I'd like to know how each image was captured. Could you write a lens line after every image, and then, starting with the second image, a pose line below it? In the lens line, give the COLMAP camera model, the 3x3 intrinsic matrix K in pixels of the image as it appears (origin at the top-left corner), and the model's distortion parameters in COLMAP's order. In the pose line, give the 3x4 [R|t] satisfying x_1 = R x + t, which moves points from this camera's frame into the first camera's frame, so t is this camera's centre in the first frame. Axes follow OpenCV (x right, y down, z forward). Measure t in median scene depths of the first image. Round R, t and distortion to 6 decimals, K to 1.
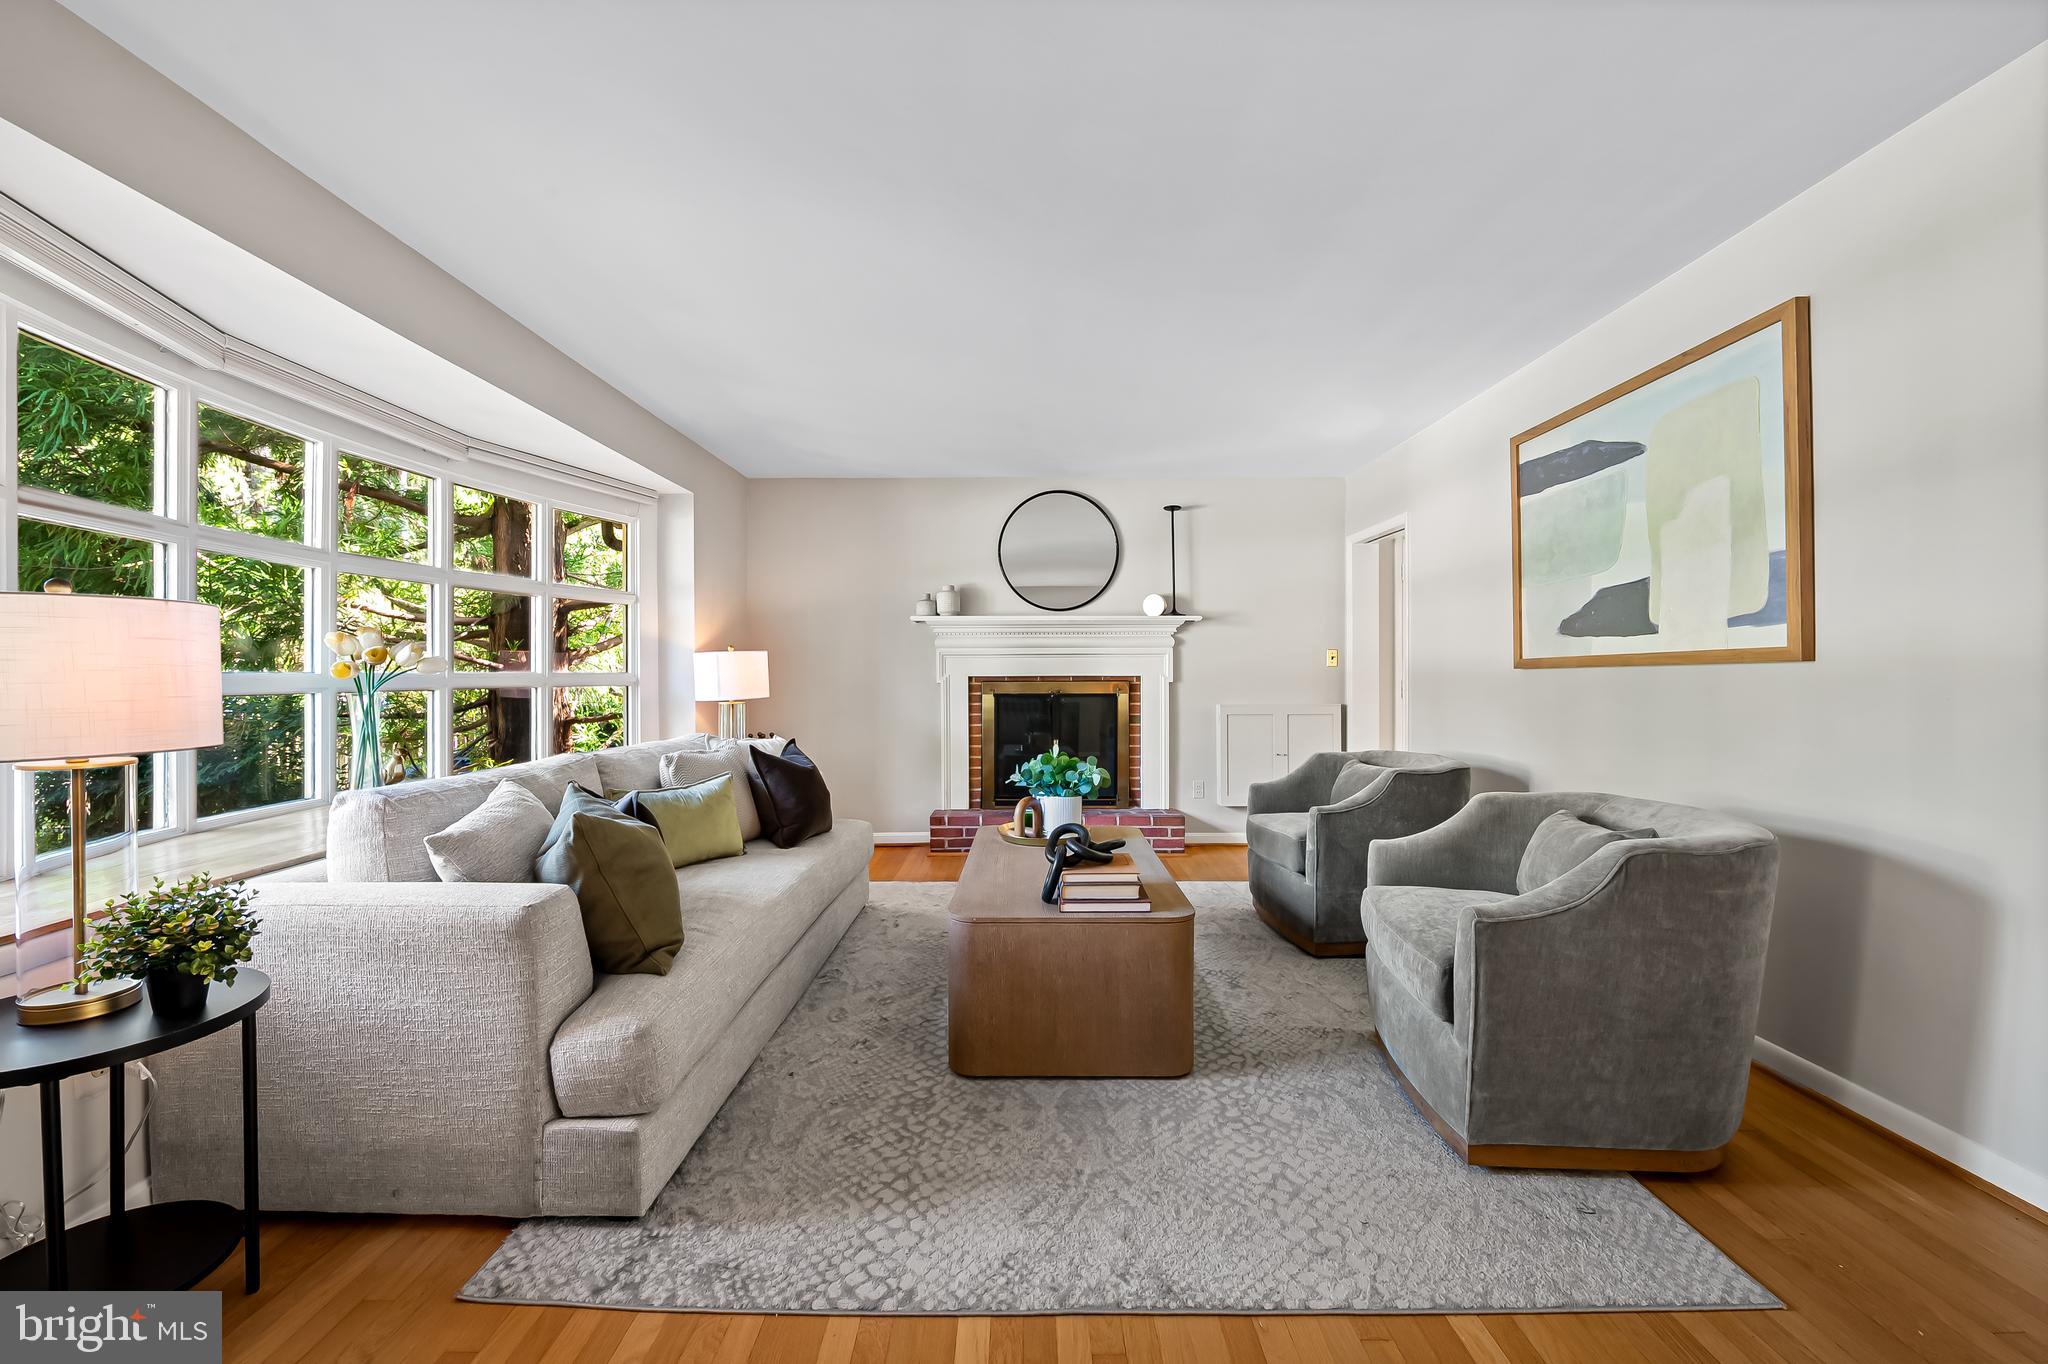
lens RADIAL K [[814.9, 0, 1027.4], [0, 814.9, 687.5], [0, 0, 1]] dist [-0.010736, -0.000698]
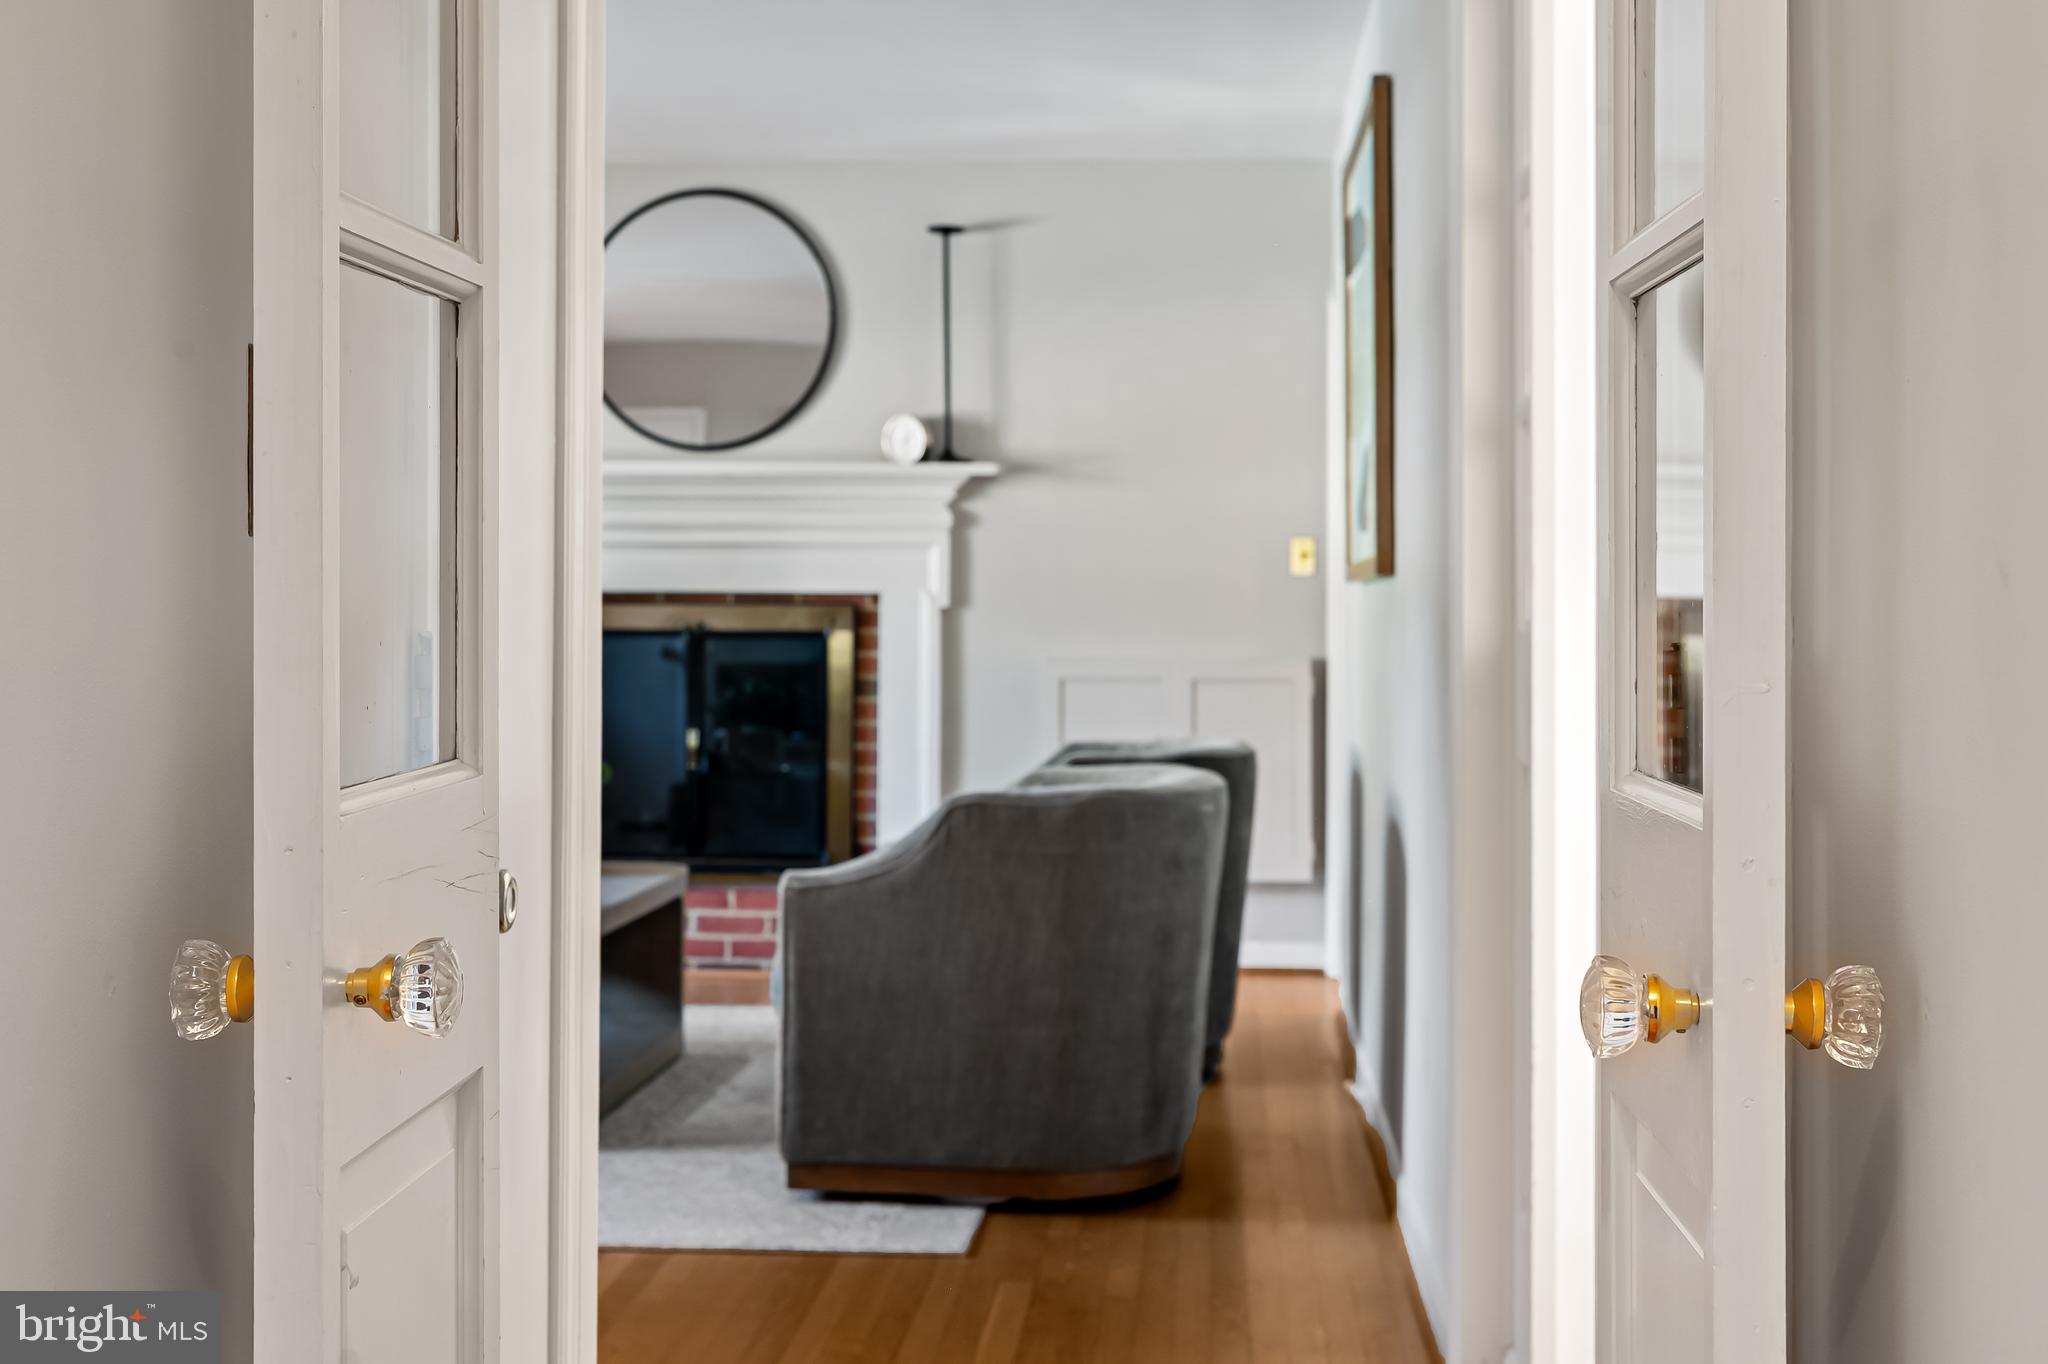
lens RADIAL K [[3103.7, 0, 1025.7], [0, 3103.7, 666.4], [0, 0, 1]] dist [-0.020084, 0.000000]
pose [[0.997442, 0.012313, -0.070406, 0.717464], [-0.011759, 0.999897, 0.008272, 0.023395], [0.070501, -0.007423, 0.997484, -1.517602]]
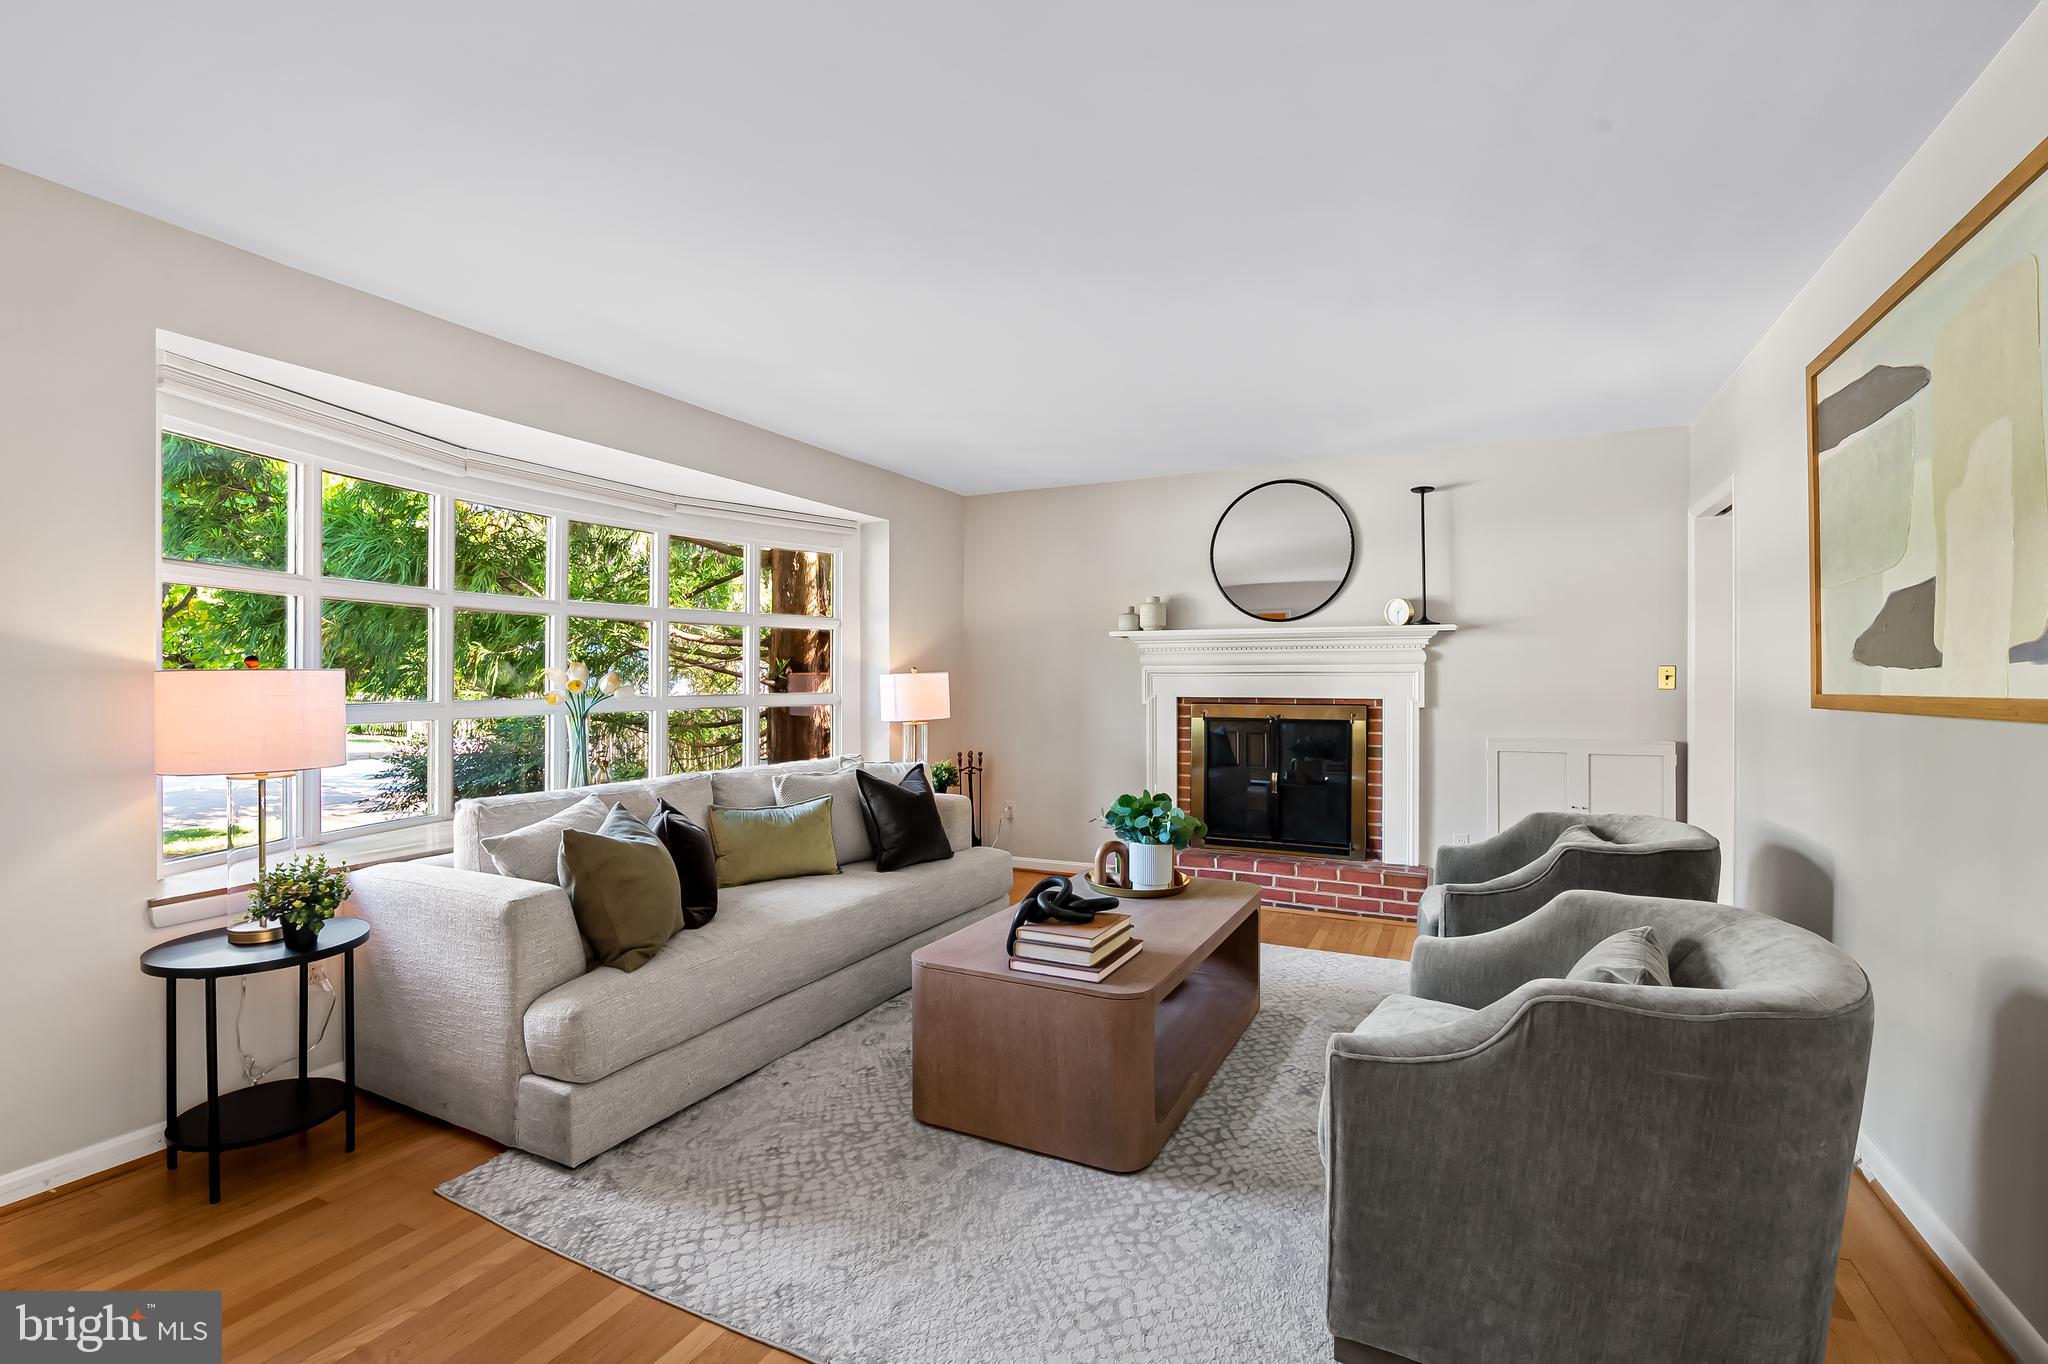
lens RADIAL K [[918.8, 0, 1028.6], [0, 918.8, 685.2], [0, 0, 1]] dist [-0.011901, 0.000387]
pose [[0.896240, 0.006933, -0.443515, 0.478729], [-0.009337, 0.999951, -0.003237, -0.045671], [0.443471, 0.007042, 0.896261, 0.046707]]
